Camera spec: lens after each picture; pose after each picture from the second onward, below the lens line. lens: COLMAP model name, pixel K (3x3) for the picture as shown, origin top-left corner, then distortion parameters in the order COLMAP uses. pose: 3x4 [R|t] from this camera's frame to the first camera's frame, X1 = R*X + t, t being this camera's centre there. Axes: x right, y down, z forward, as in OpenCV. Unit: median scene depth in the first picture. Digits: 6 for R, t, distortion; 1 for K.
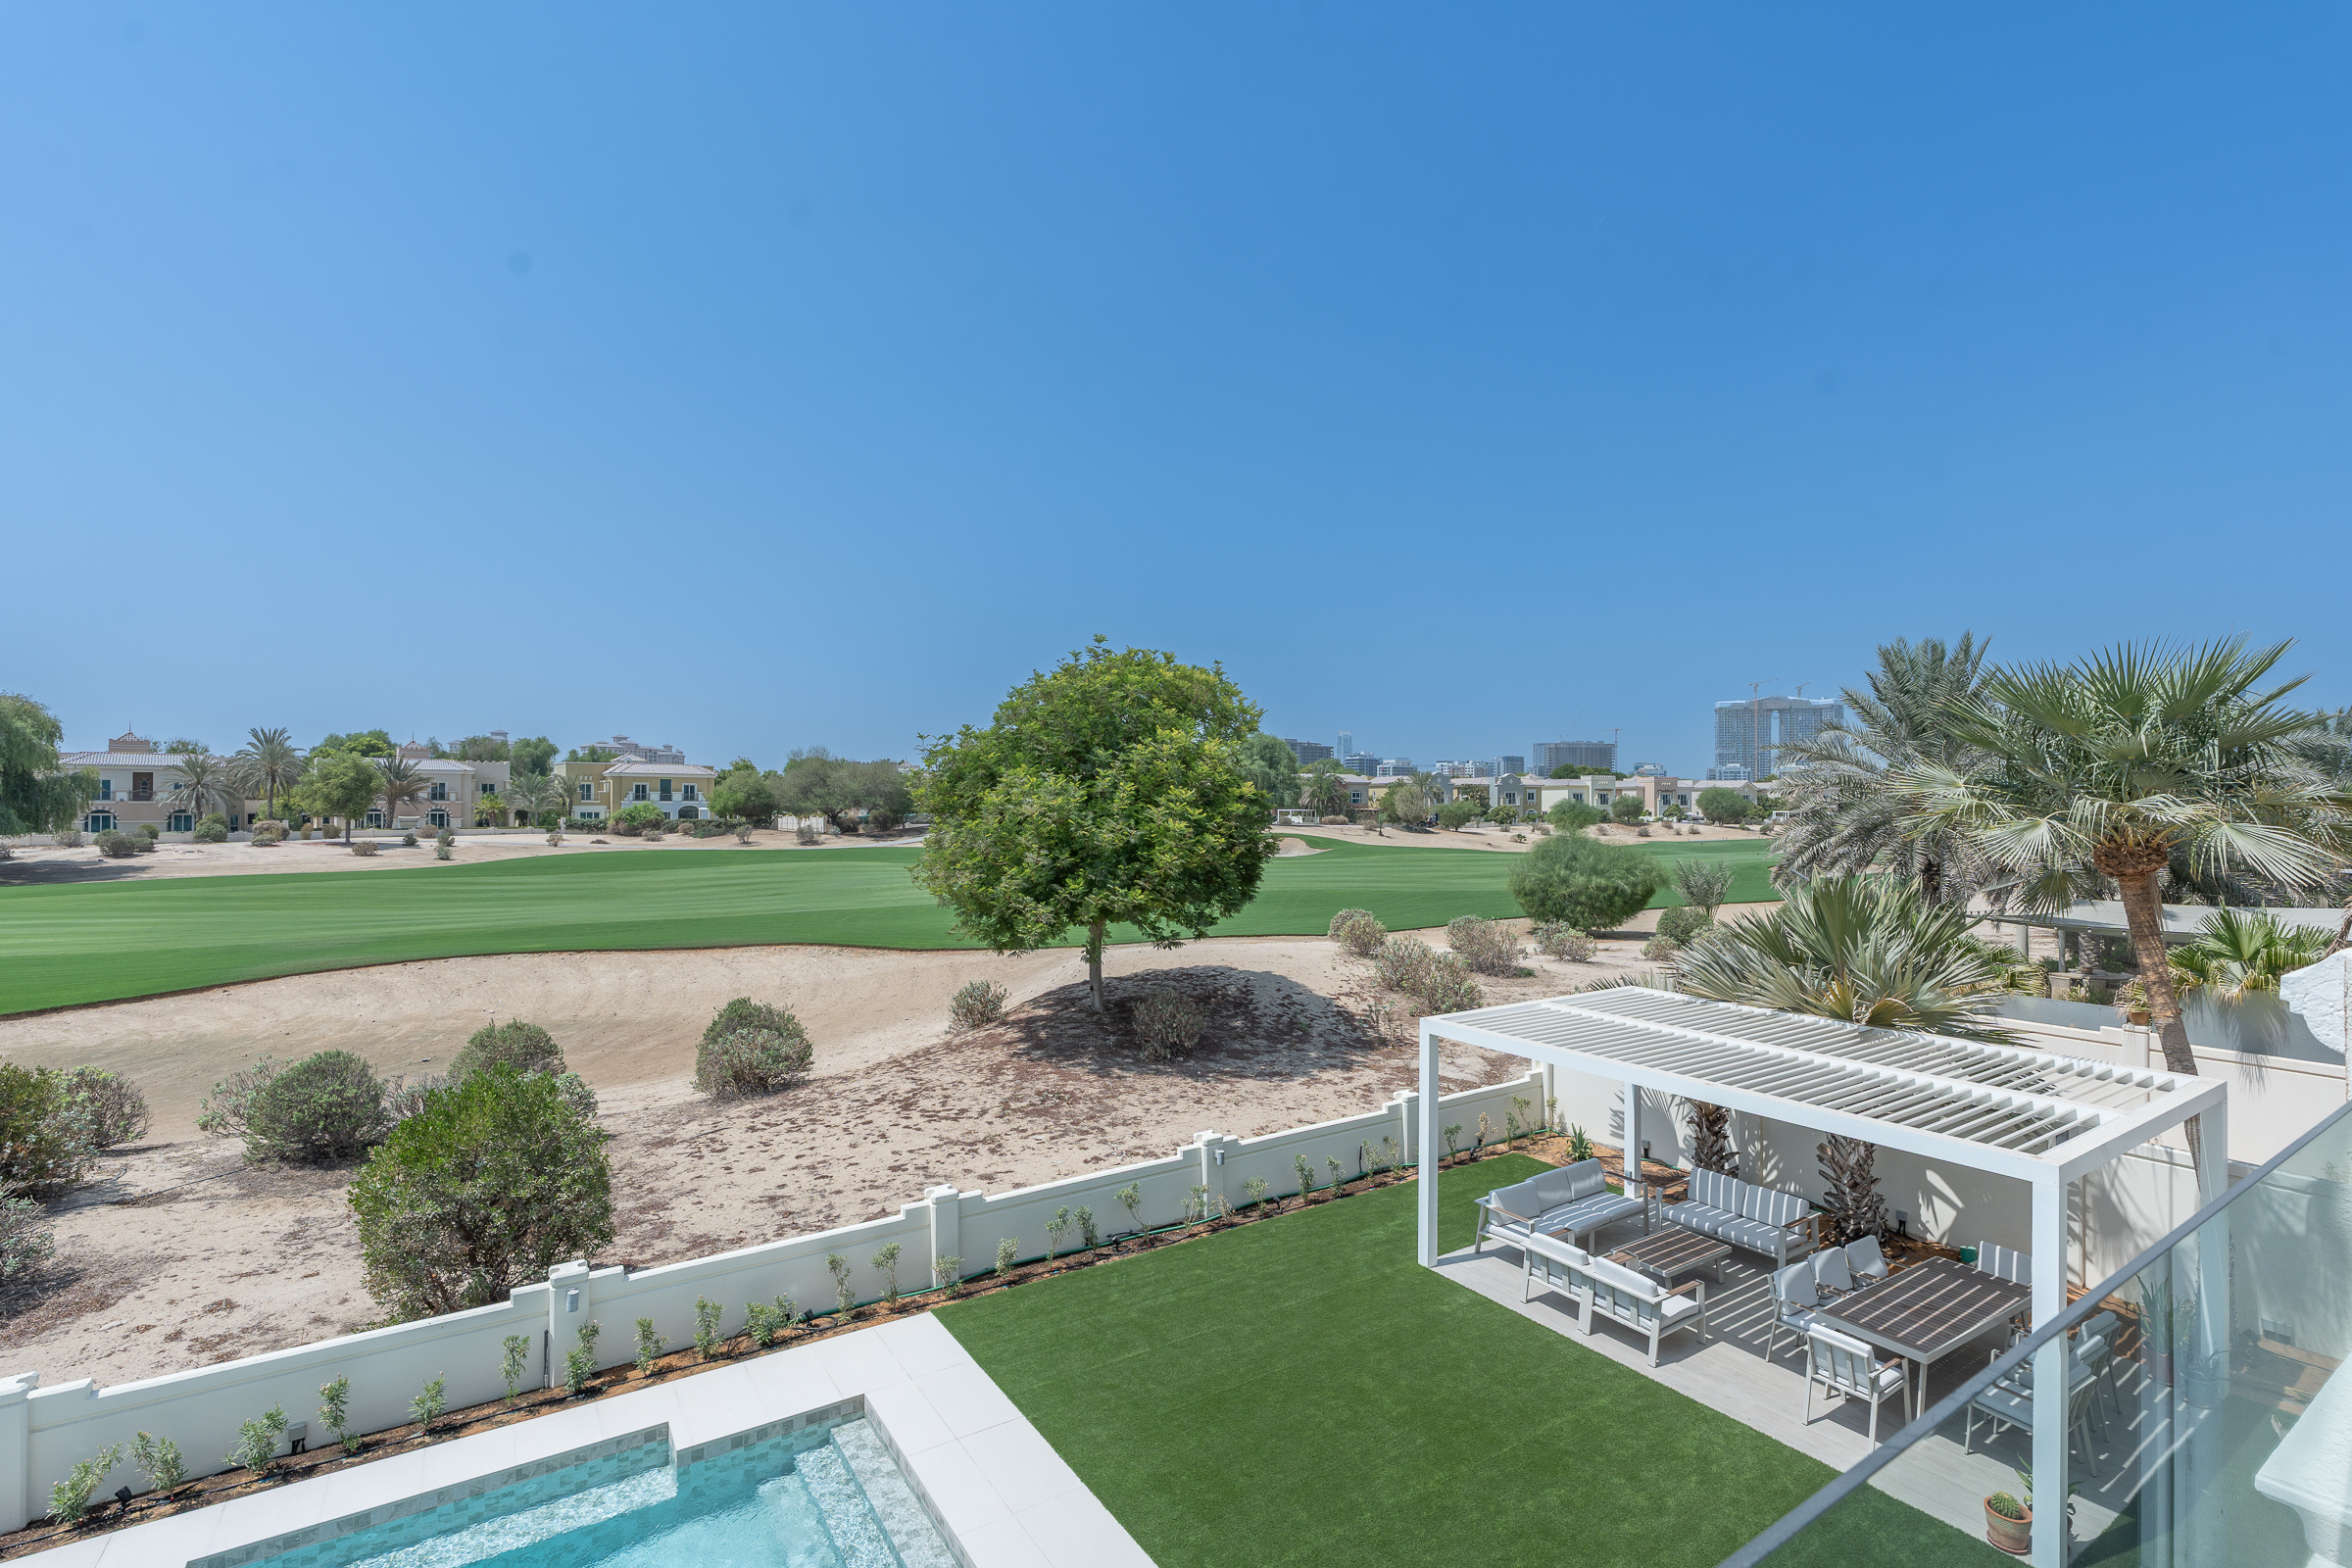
lens RADIAL K [[1074.5, 0, 1211.3], [0, 1074.5, 799.5], [0, 0, 1]] dist [-0.005204, 0.001648]
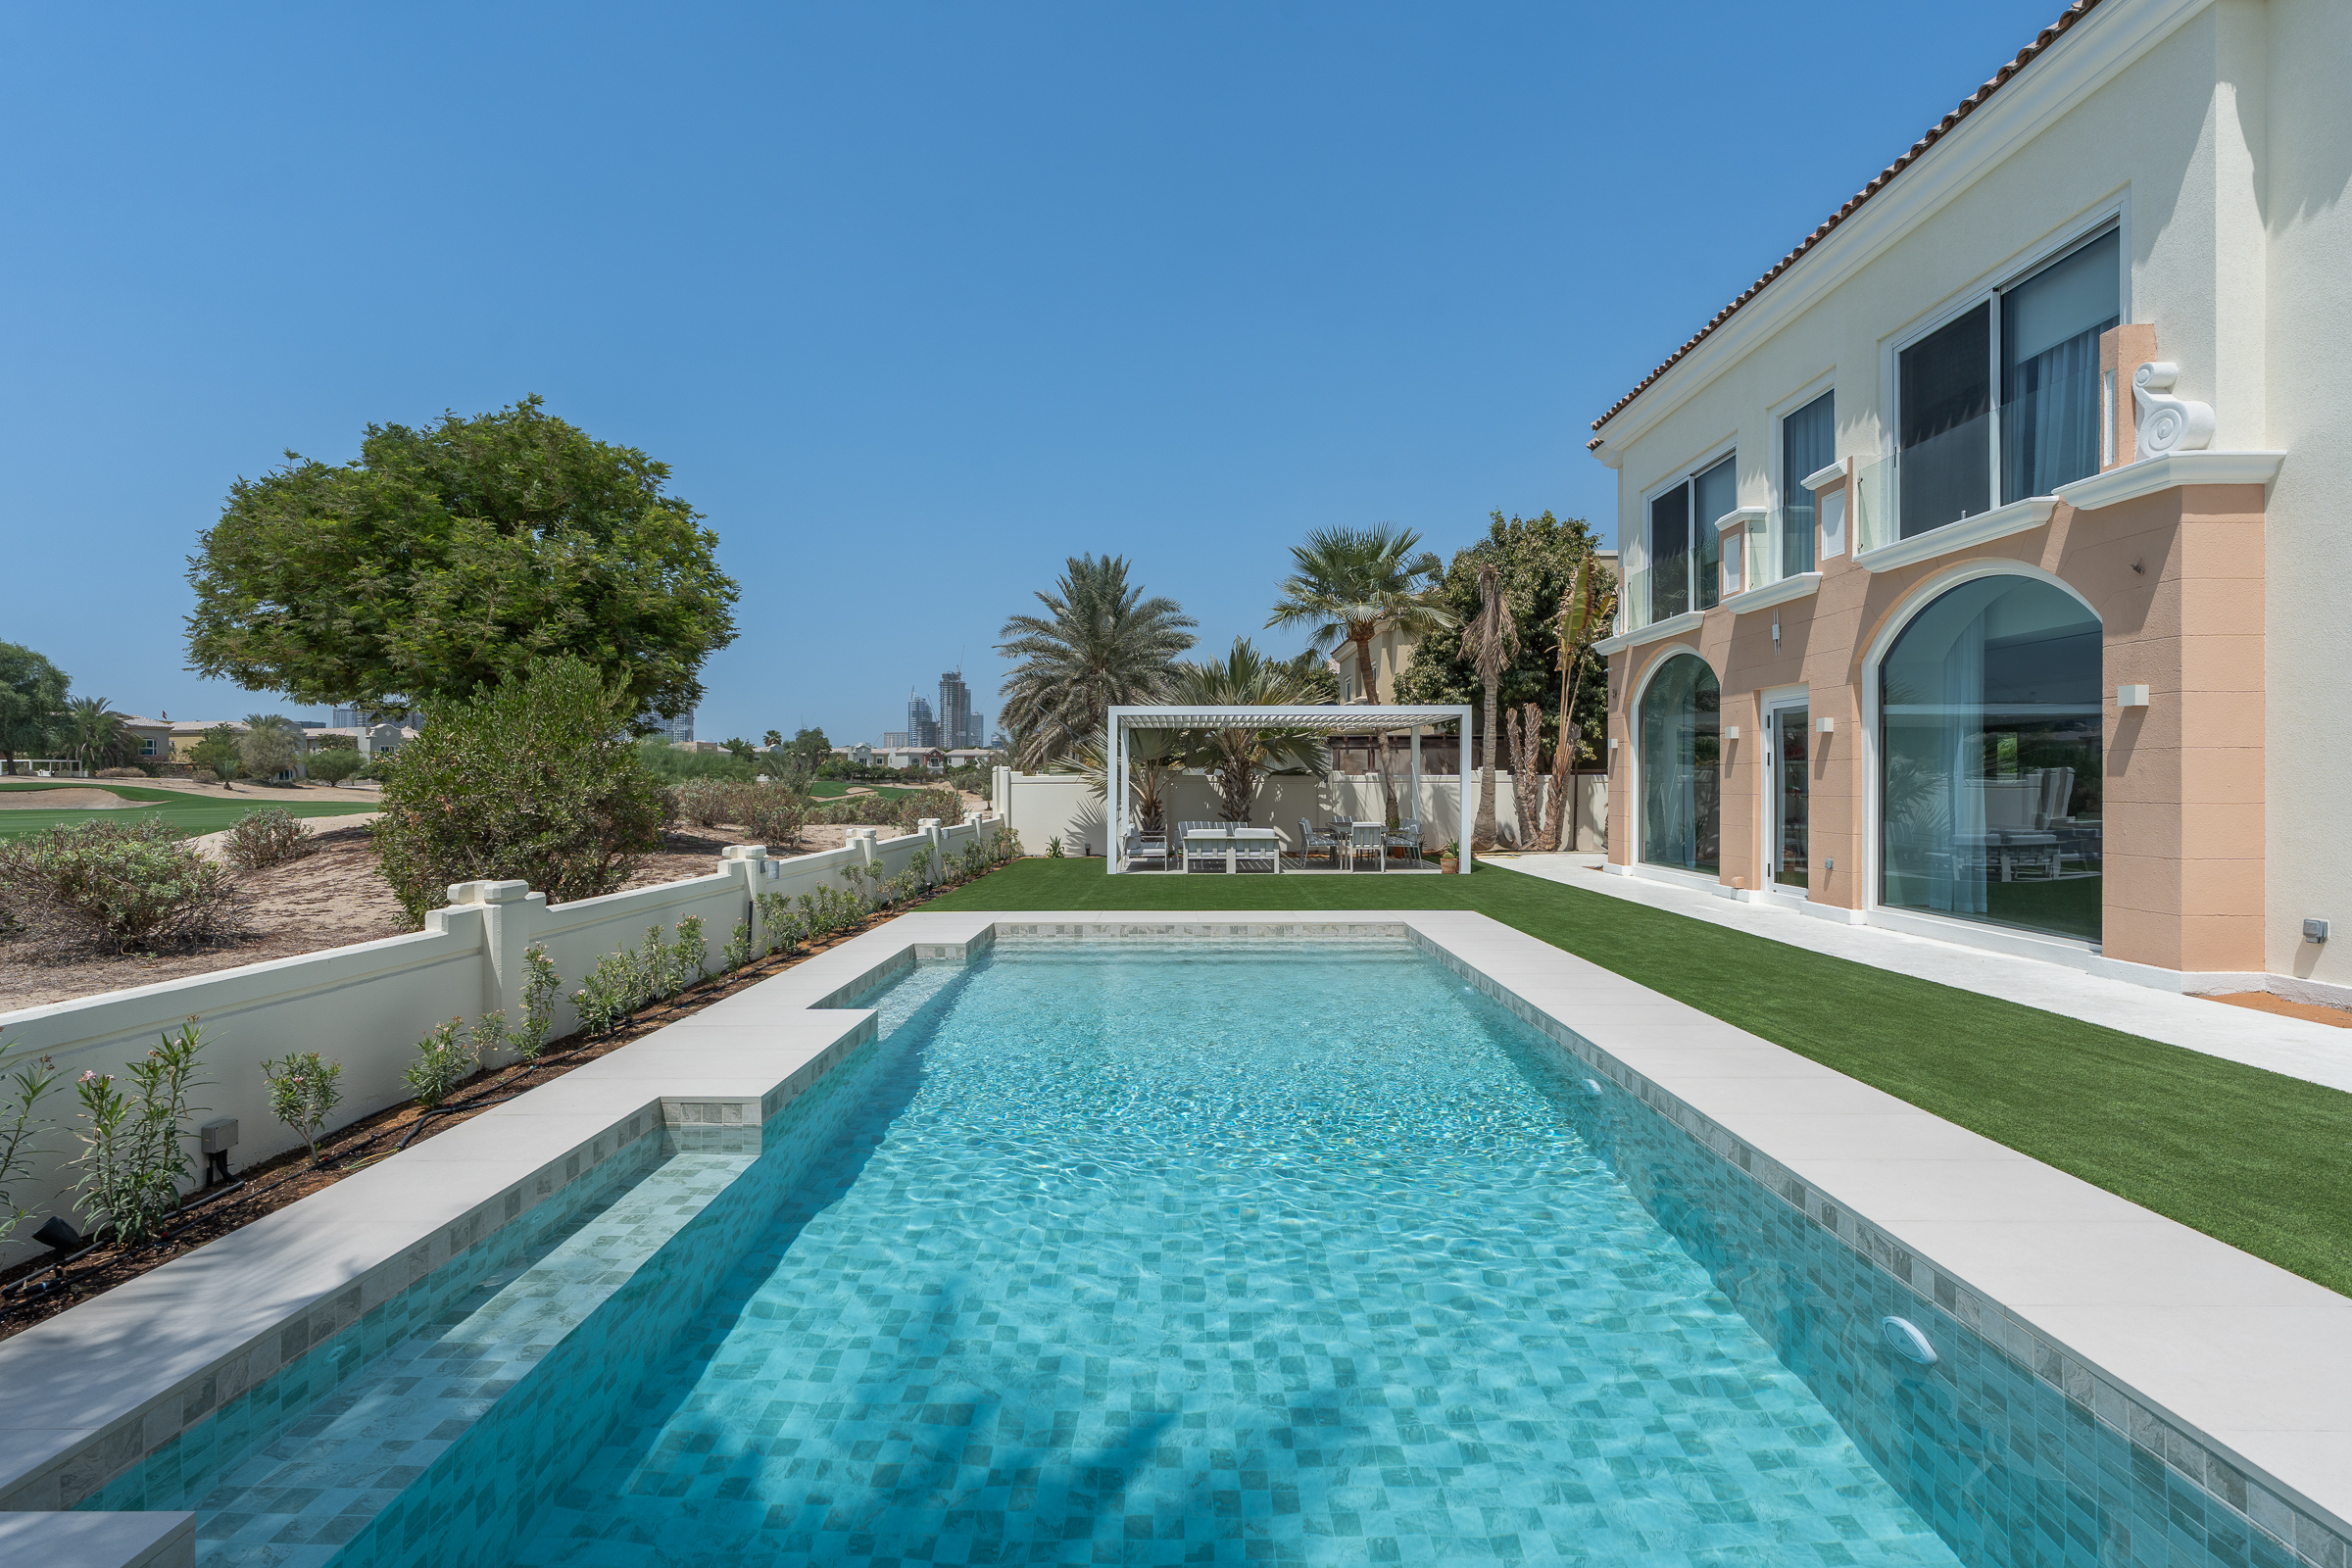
lens RADIAL K [[1074.5, 0, 1194.7], [0, 1074.5, 762.1], [0, 0, 1]] dist [-0.005204, 0.001648]
pose [[0.557222, 0.009685, 0.830307, -0.237574], [0.005312, 0.999870, -0.015227, 0.075168], [-0.830346, 0.012896, 0.557098, 0.021911]]
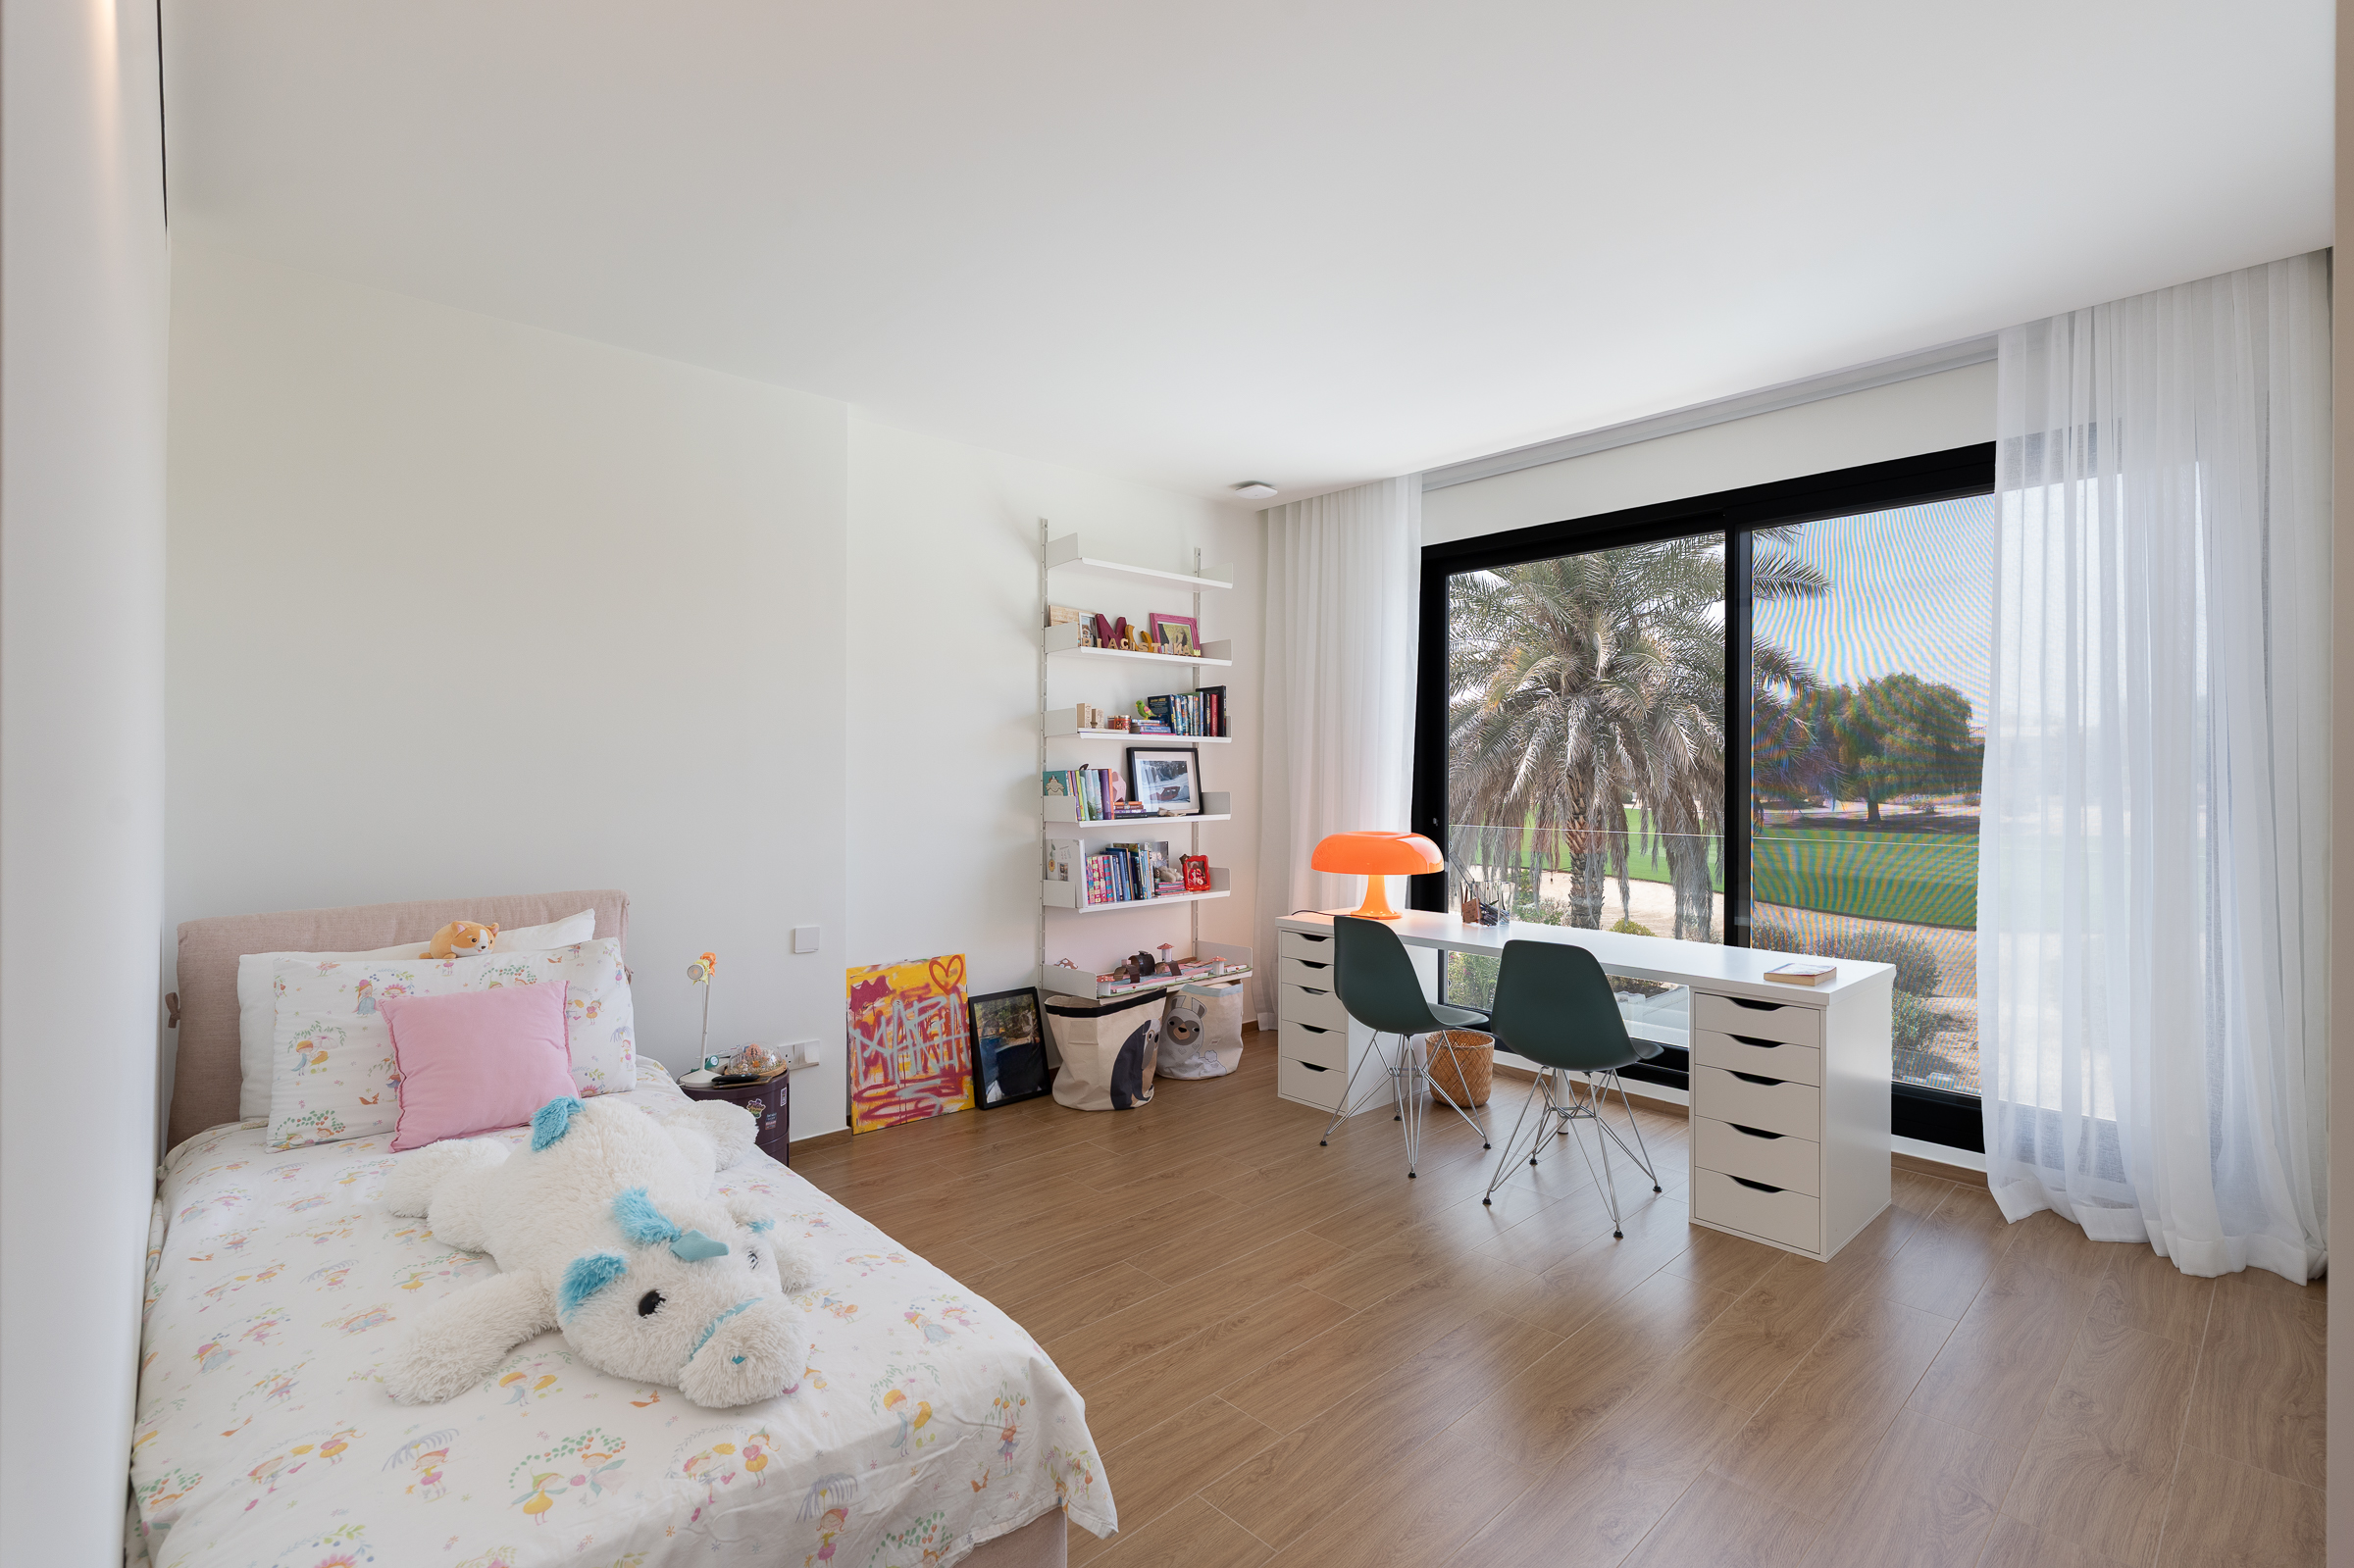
lens RADIAL K [[1075.3, 0, 1177.2], [0, 1075.3, 771.6], [0, 0, 1]] dist [-0.005204, 0.001648]
pose [[0.149565, -0.002030, -0.988750, 0.011296], [0.006234, 0.999980, -0.001110, 0.002832], [0.988732, -0.005997, 0.149575, -0.132074]]
